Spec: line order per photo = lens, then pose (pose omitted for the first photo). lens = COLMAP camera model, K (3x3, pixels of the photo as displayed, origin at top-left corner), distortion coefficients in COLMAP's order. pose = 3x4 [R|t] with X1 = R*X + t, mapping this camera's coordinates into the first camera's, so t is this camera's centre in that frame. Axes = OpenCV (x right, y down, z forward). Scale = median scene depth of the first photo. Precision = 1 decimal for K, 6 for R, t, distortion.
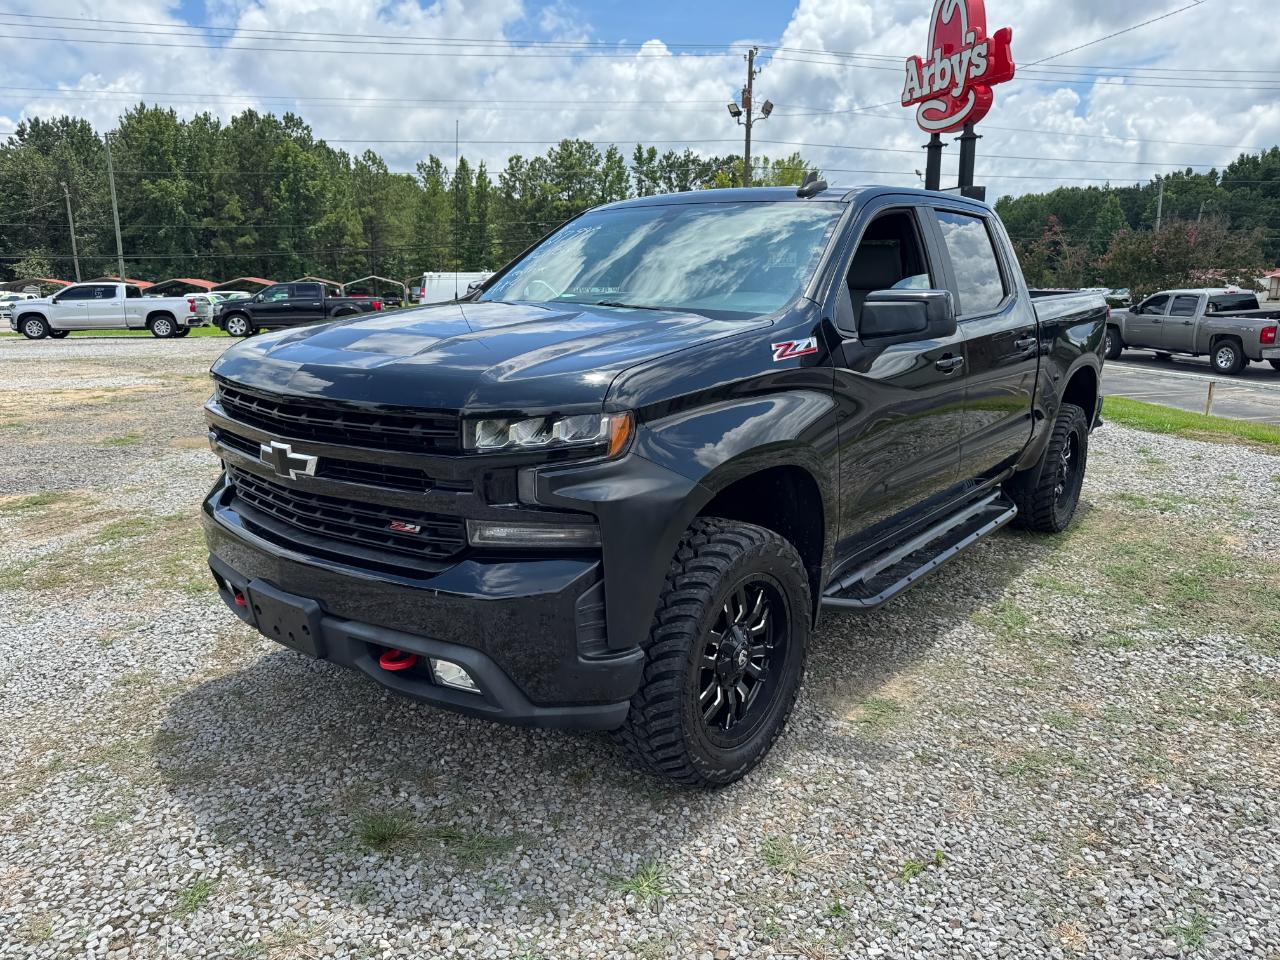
lens RADIAL K [[912.7, 0, 640.0], [0, 912.7, 480.0], [0, 0, 1]] dist [-0.001823, -0.000875]
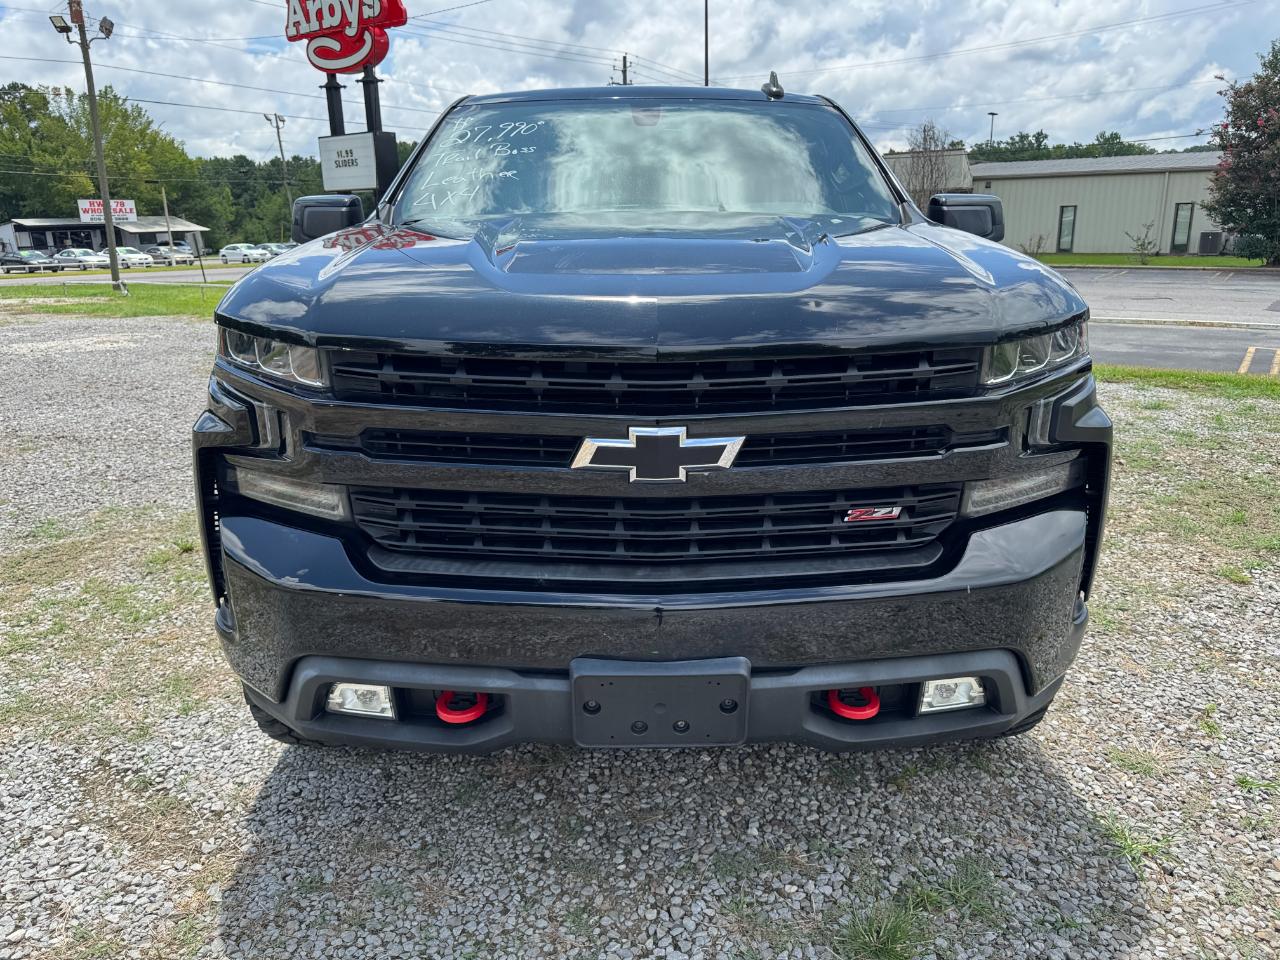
lens RADIAL K [[924.2, 0, 642.6], [0, 924.2, 463.7], [0, 0, 1]] dist [0.005791, -0.005605]
pose [[0.775604, -0.169304, 0.608091, -0.085767], [0.152537, 0.985078, 0.079707, -0.007393], [-0.612512, 0.030935, 0.789856, 0.056032]]
